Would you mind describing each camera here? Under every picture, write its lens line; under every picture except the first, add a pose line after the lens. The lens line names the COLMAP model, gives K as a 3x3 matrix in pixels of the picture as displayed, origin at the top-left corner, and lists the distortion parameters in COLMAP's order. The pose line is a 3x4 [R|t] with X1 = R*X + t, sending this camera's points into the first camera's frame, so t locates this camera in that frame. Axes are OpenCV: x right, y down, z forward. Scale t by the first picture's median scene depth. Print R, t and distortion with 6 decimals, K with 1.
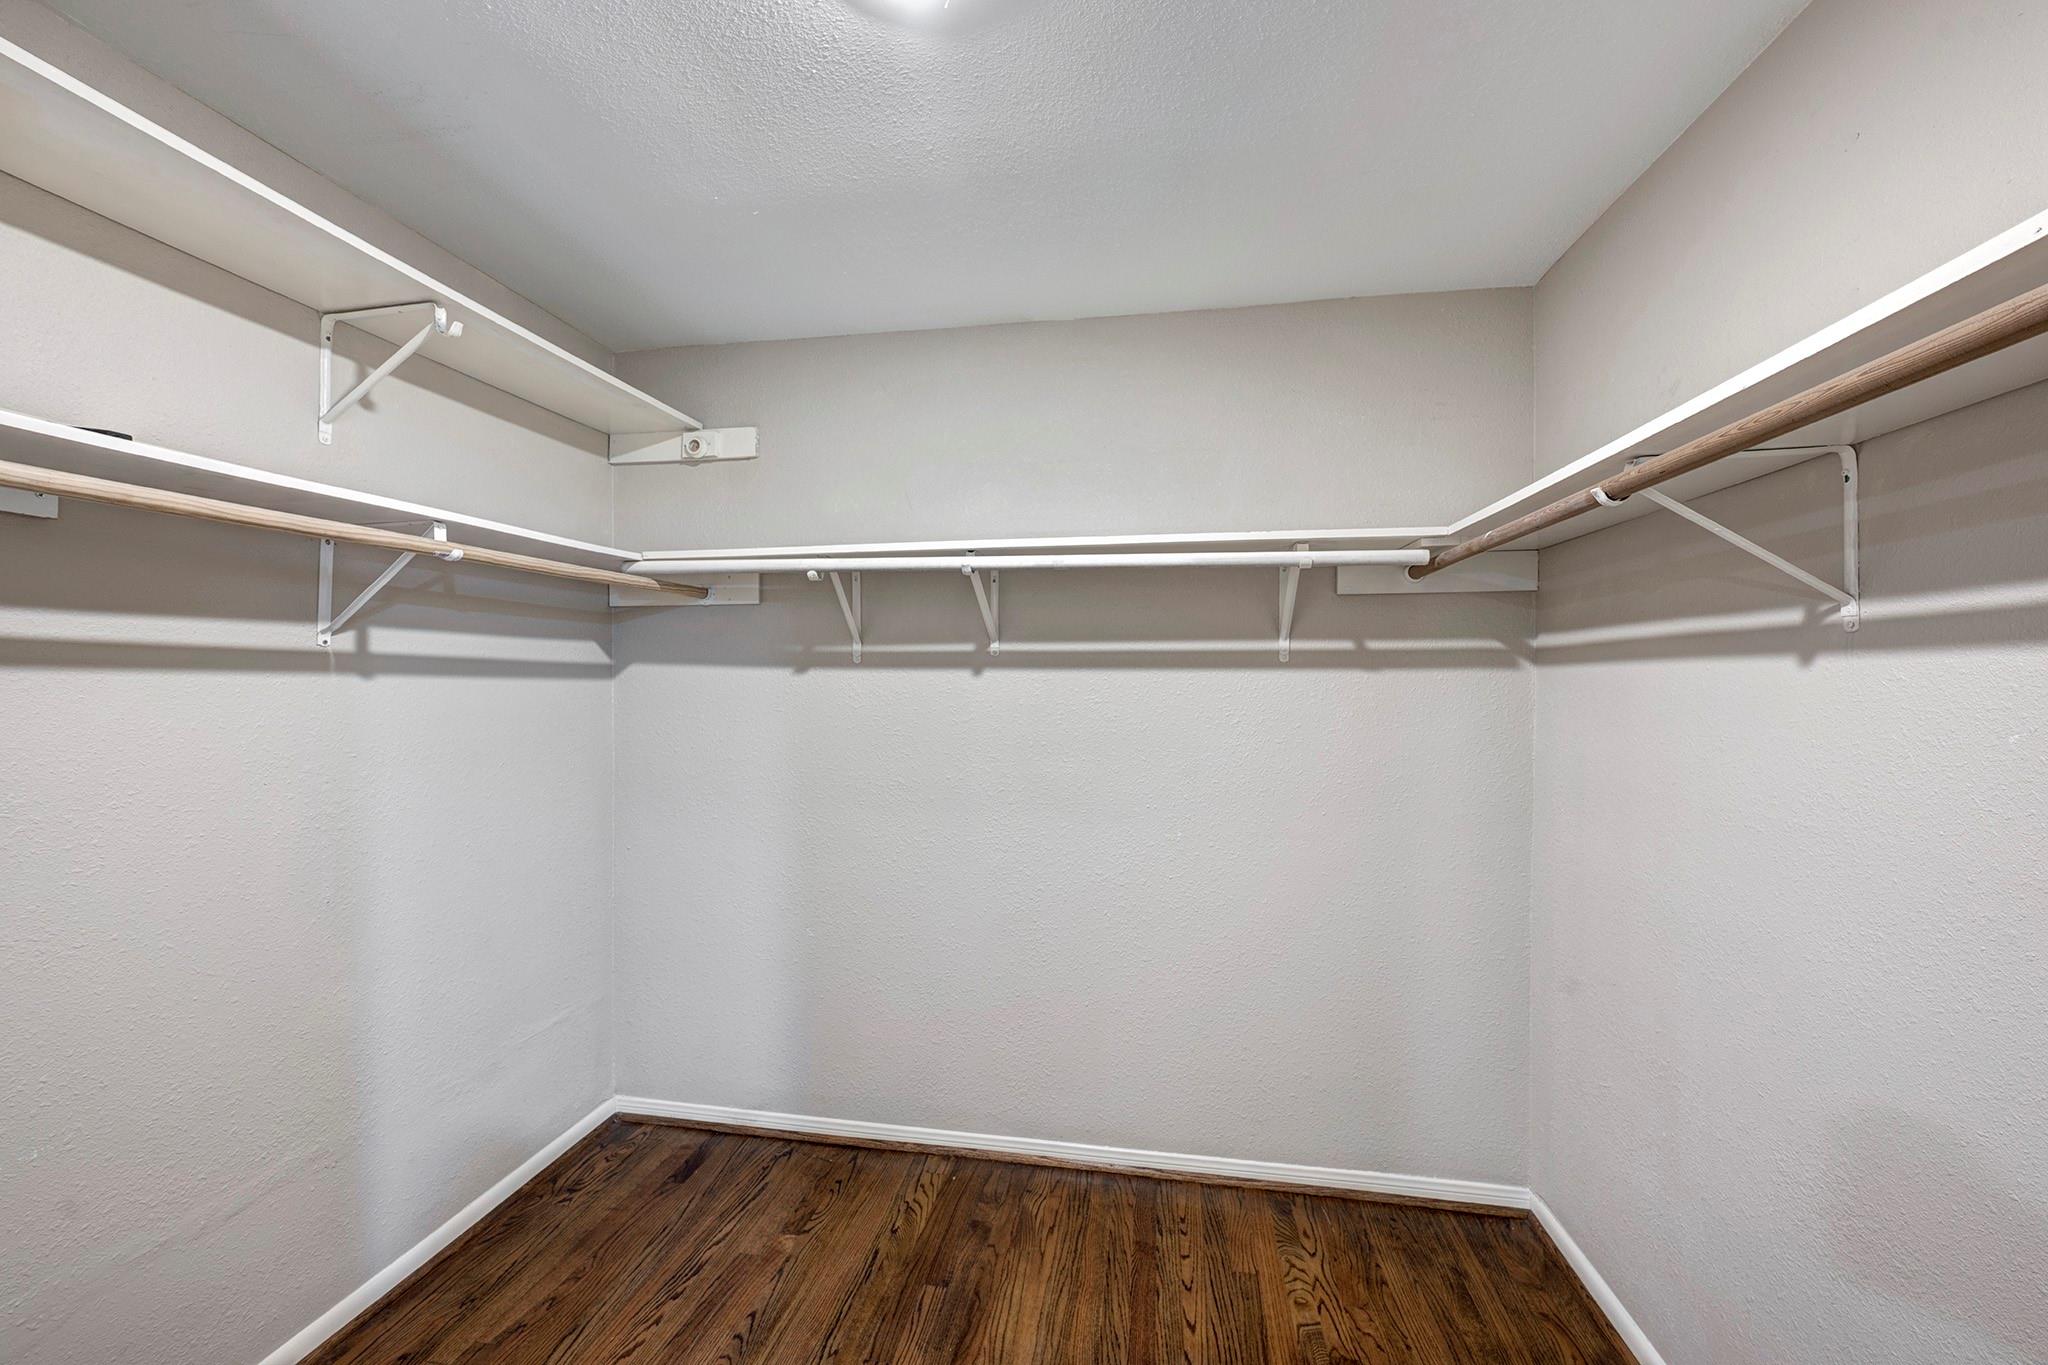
lens RADIAL K [[813.7, 0, 1024.5], [0, 813.7, 678.0], [0, 0, 1]] dist [-0.002056, 0.000096]
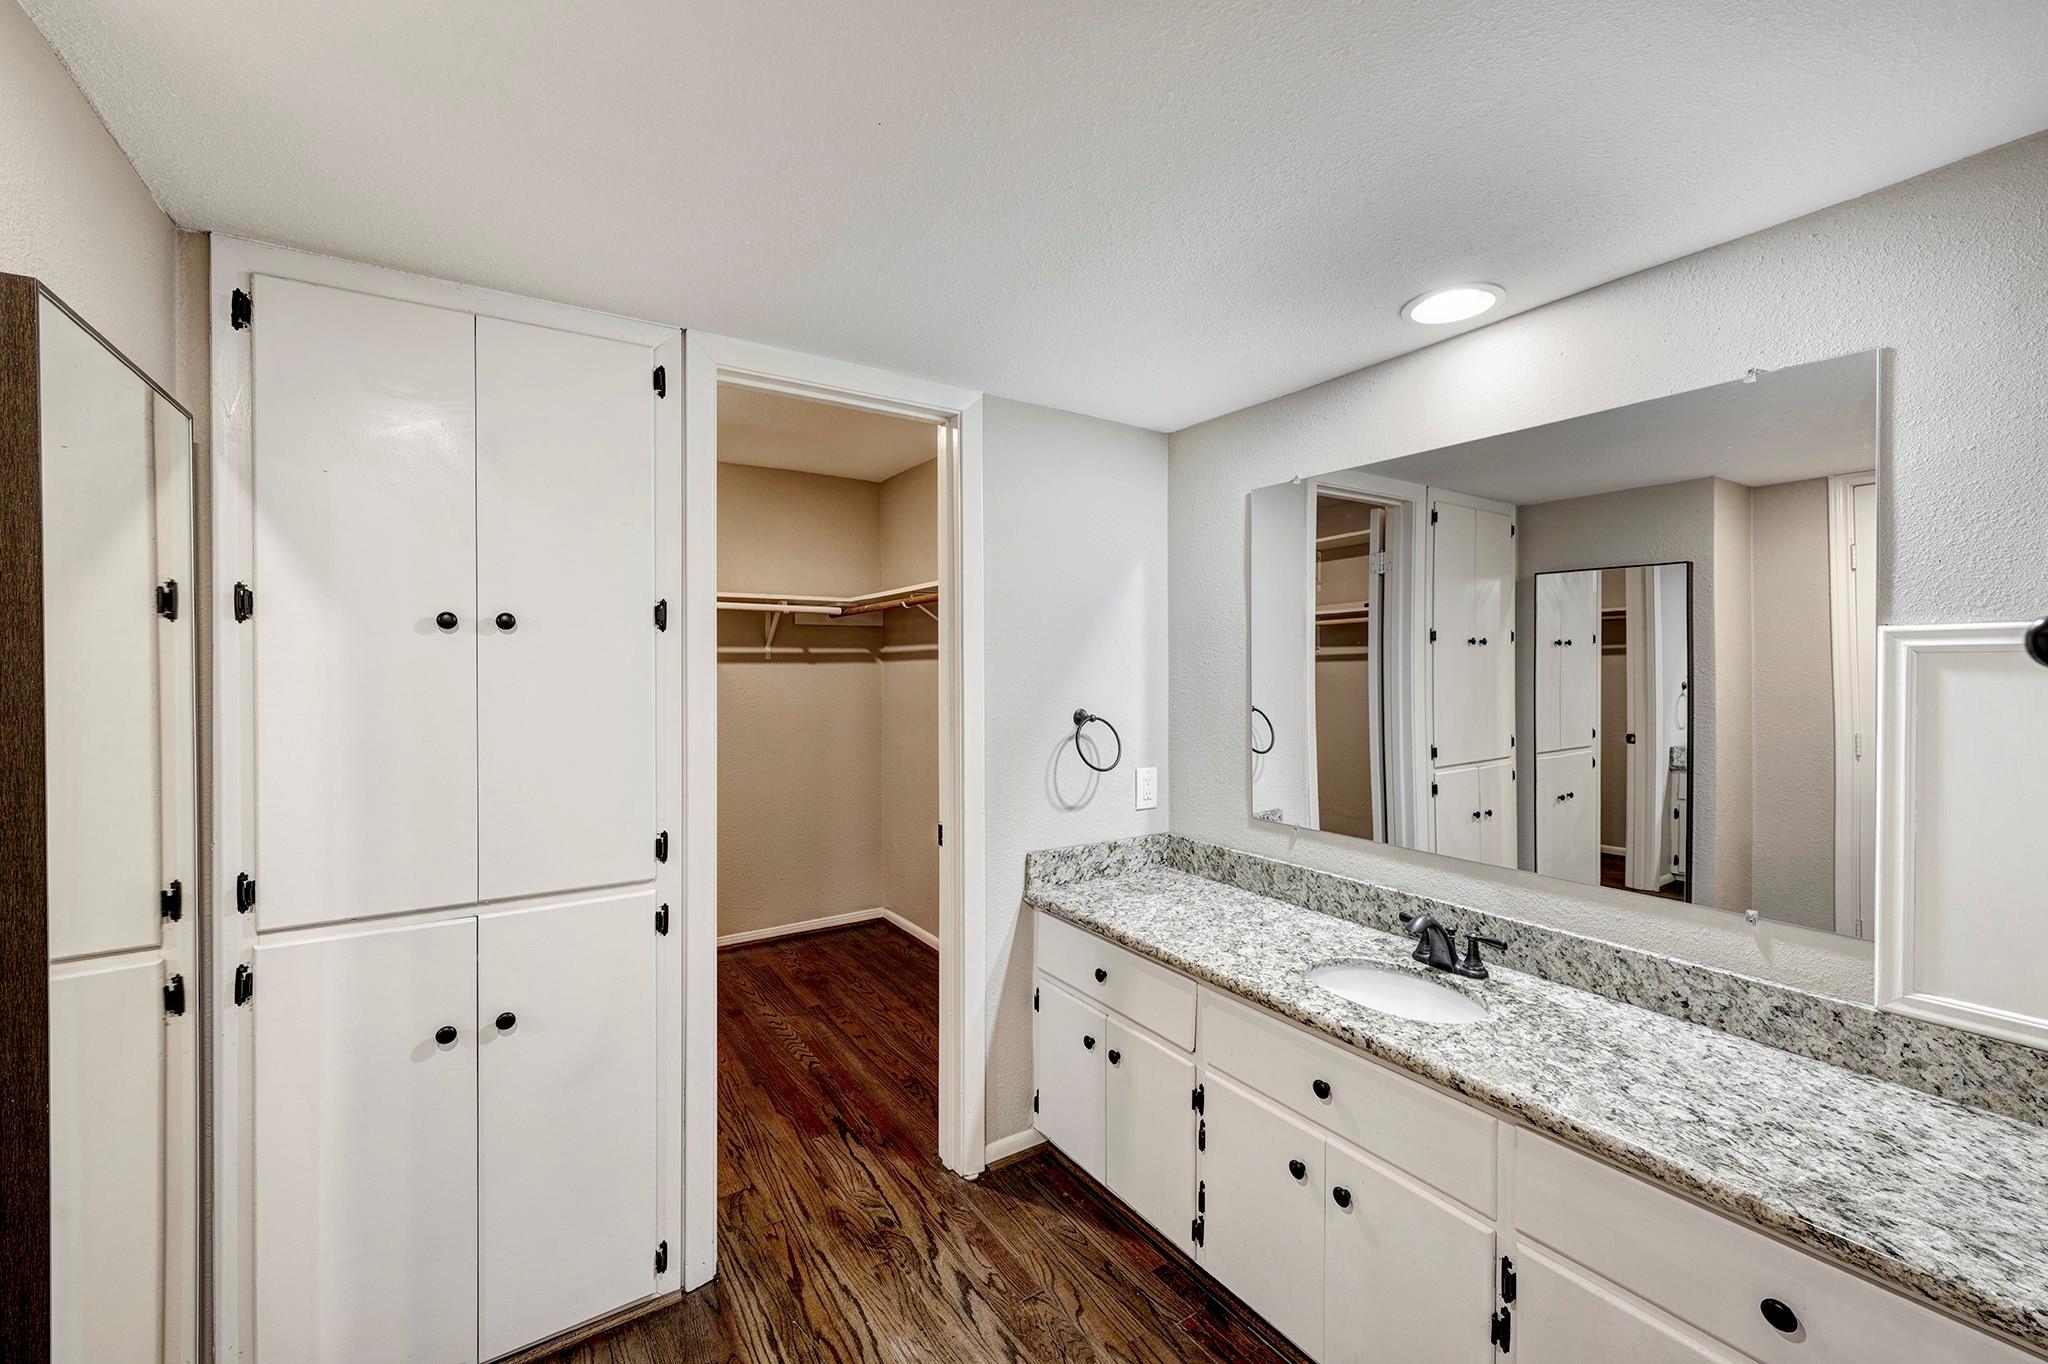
lens RADIAL K [[813.7, 0, 1021.3], [0, 813.7, 674.8], [0, 0, 1]] dist [-0.002056, 0.000096]
pose [[0.735077, -0.009466, 0.677917, -0.566993], [0.007779, 0.999954, 0.005528, 0.011882], [-0.677939, 0.001210, 0.735118, -0.839912]]
